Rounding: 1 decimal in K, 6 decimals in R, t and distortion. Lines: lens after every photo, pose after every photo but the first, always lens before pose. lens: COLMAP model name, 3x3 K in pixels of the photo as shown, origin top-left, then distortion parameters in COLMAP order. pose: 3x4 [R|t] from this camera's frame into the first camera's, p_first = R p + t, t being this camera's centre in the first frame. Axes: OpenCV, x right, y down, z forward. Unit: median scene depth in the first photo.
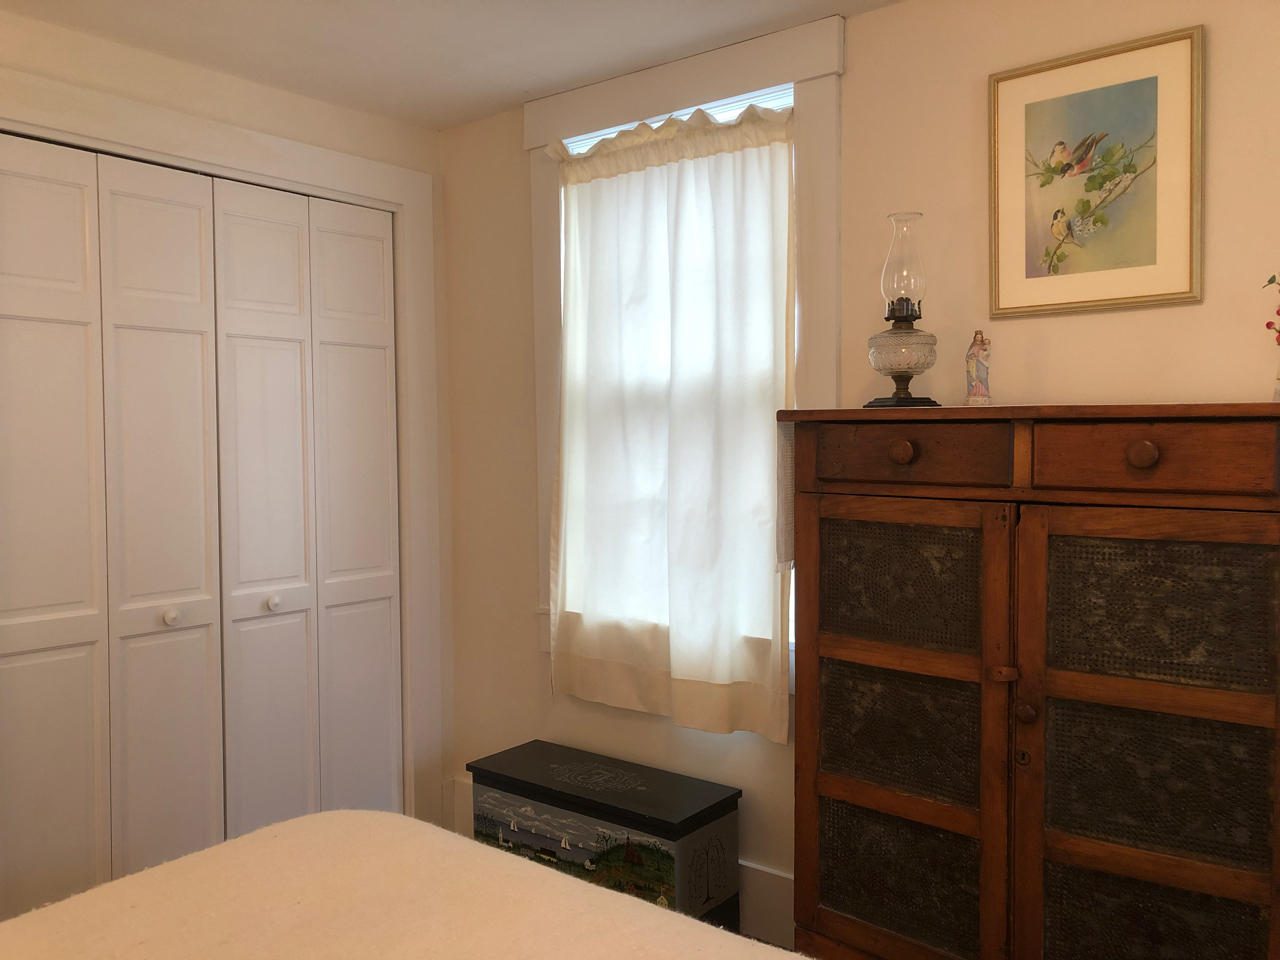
lens RADIAL K [[1048.5, 0, 629.9], [0, 1048.5, 479.9], [0, 0, 1]] dist [0.040871, -0.035875]
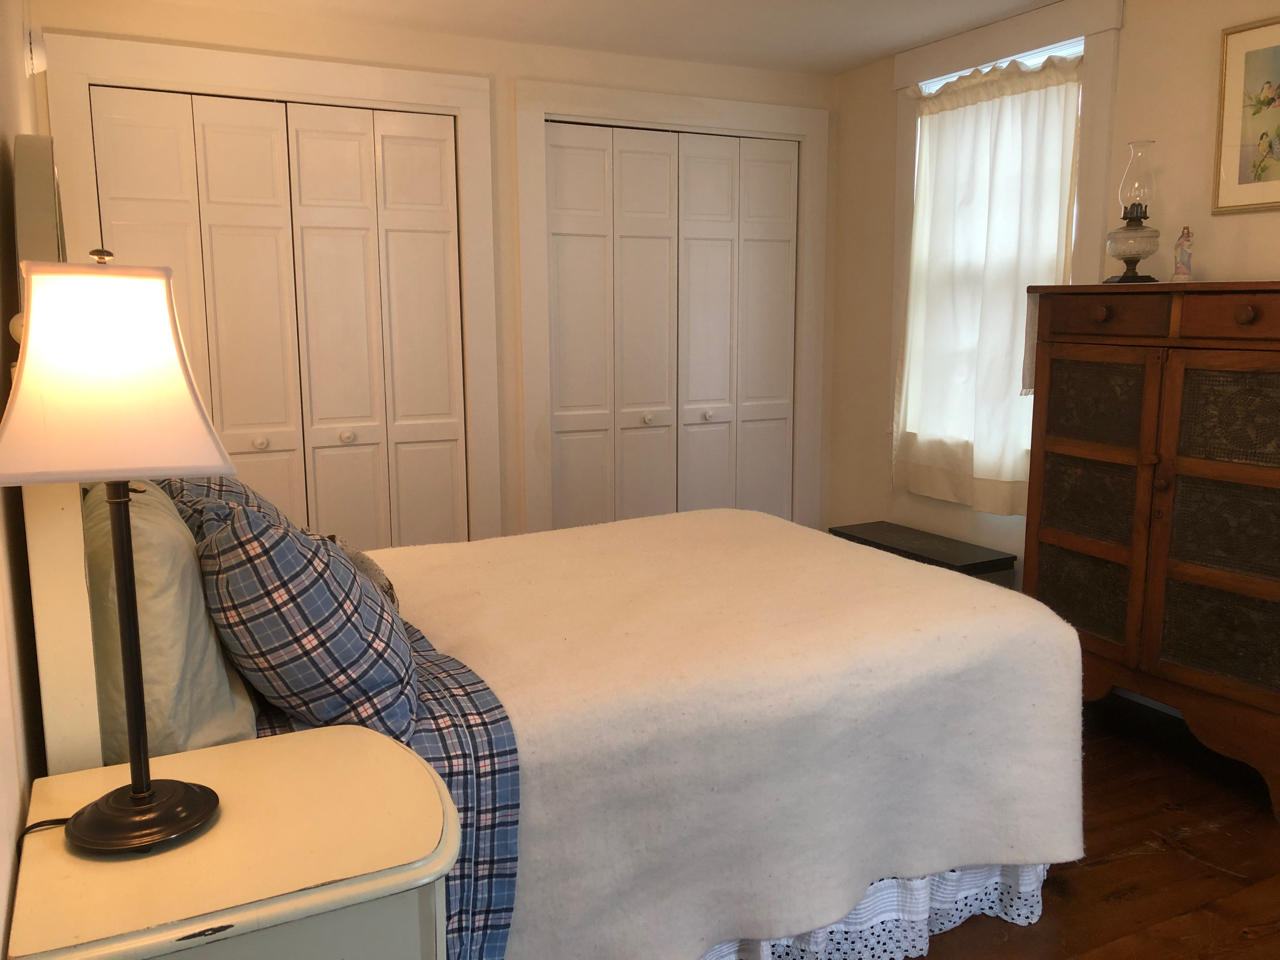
lens RADIAL K [[1048.5, 0, 618.9], [0, 1048.5, 475.0], [0, 0, 1]] dist [0.040871, -0.035875]
pose [[0.909842, 0.063874, -0.410009, 0.205326], [-0.014589, 0.992395, 0.122229, 0.021122], [0.414698, -0.105227, 0.903854, -0.523110]]
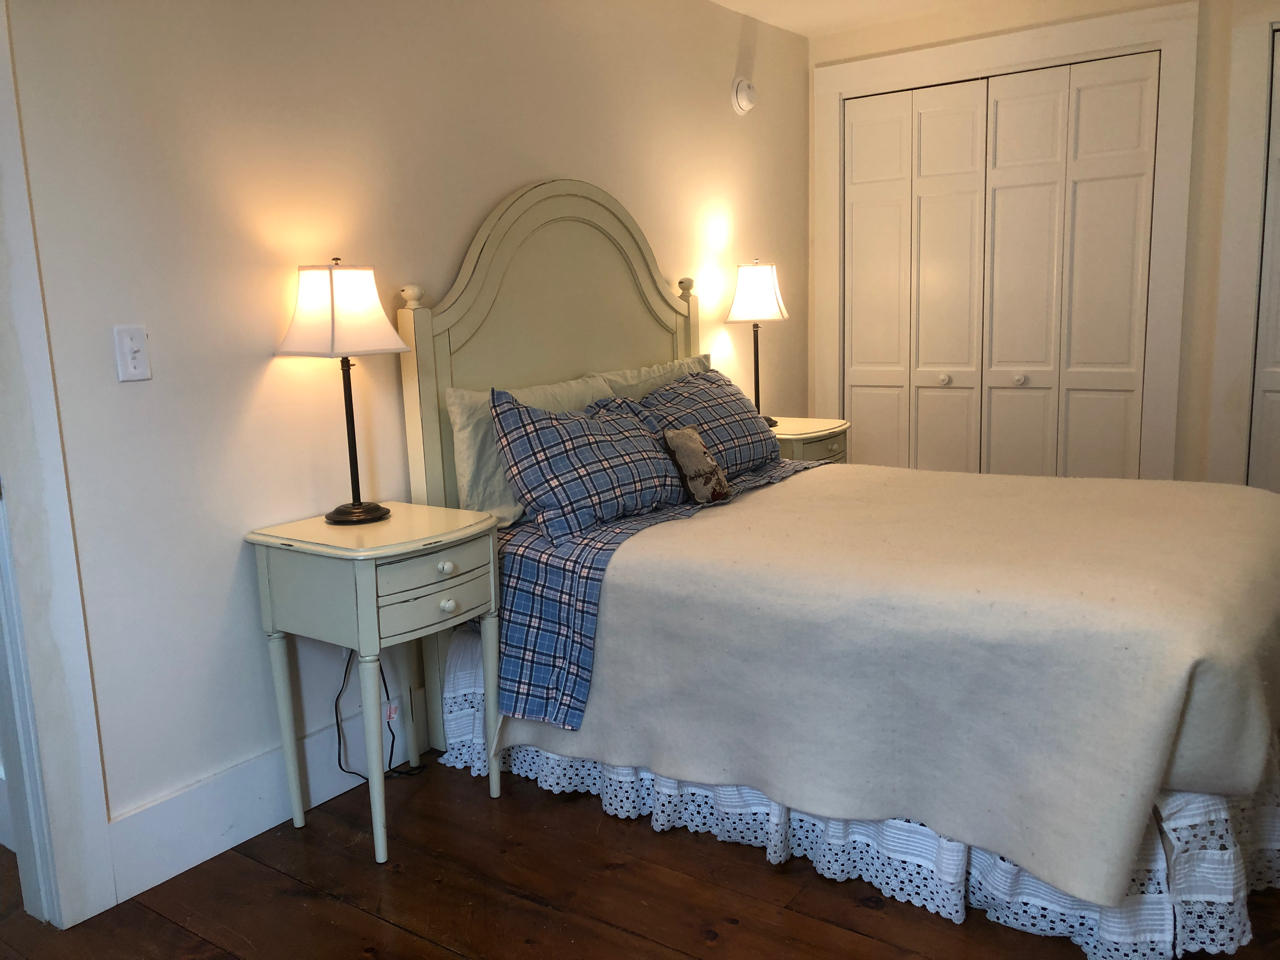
lens RADIAL K [[1048.5, 0, 632.9], [0, 1048.5, 473.4], [0, 0, 1]] dist [0.040871, -0.035875]
pose [[0.041854, 0.173660, -0.983916, 0.833452], [0.001497, 0.984767, 0.173874, 0.015086], [0.999123, -0.008750, 0.040956, 0.013298]]
